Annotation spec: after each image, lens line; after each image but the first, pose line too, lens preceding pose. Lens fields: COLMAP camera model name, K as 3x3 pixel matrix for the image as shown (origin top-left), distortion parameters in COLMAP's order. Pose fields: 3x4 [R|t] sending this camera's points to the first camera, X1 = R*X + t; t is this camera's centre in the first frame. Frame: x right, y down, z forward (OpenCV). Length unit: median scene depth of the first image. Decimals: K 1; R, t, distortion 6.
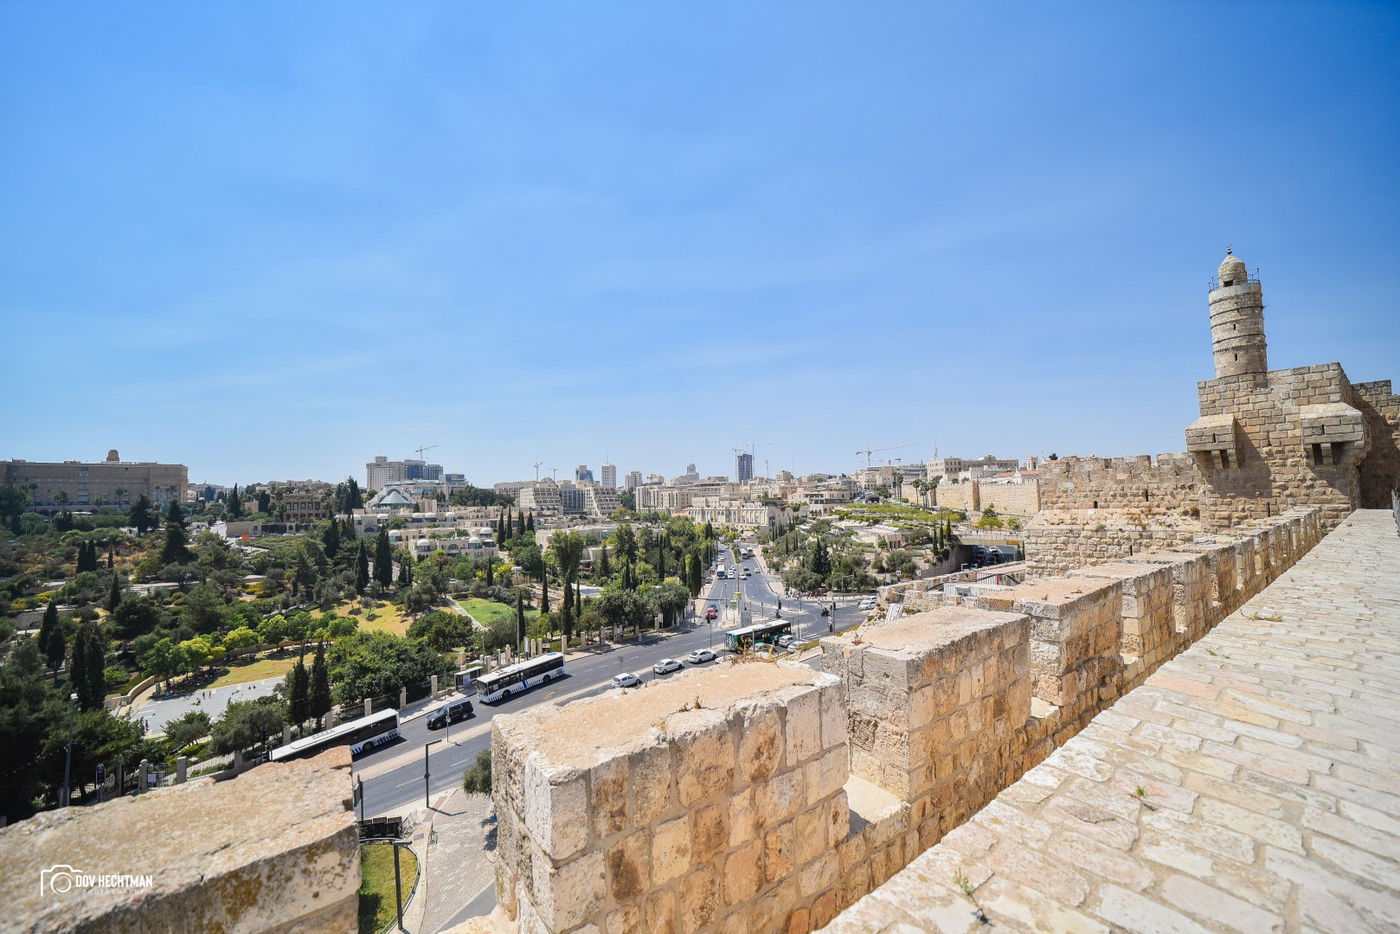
lens RADIAL K [[551.7, 0, 693.5], [0, 551.7, 467.2], [0, 0, 1]] dist [-0.022033, 0.004465]
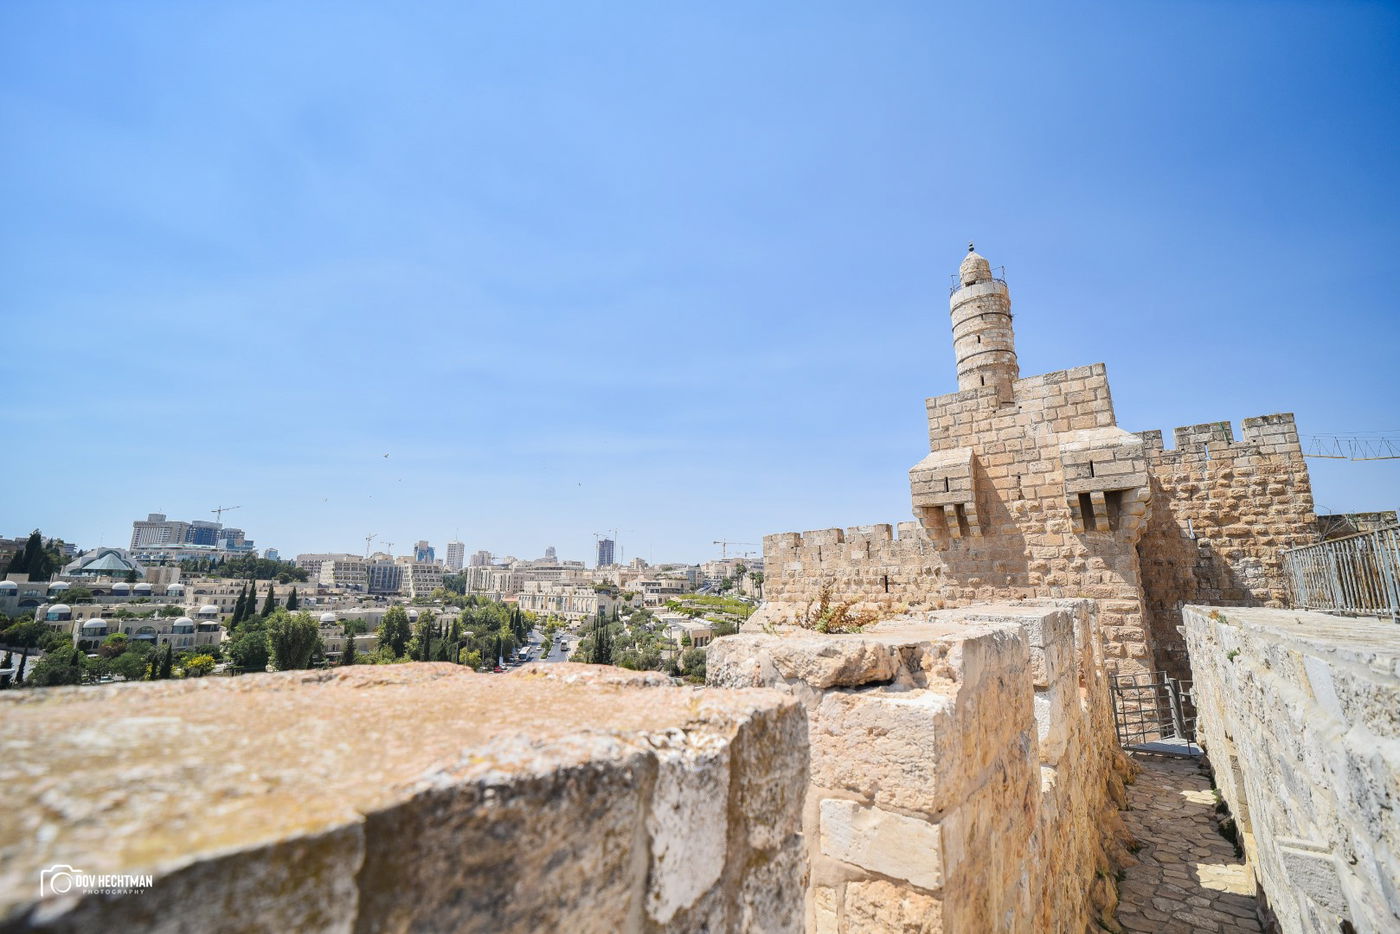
lens RADIAL K [[551.7, 0, 695.5], [0, 551.7, 464.1], [0, 0, 1]] dist [-0.022033, 0.004465]
pose [[0.969600, 0.090781, 0.227232, 0.424064], [-0.052618, 0.984262, -0.168700, 0.033140], [-0.238971, 0.151615, 0.959117, 0.368363]]
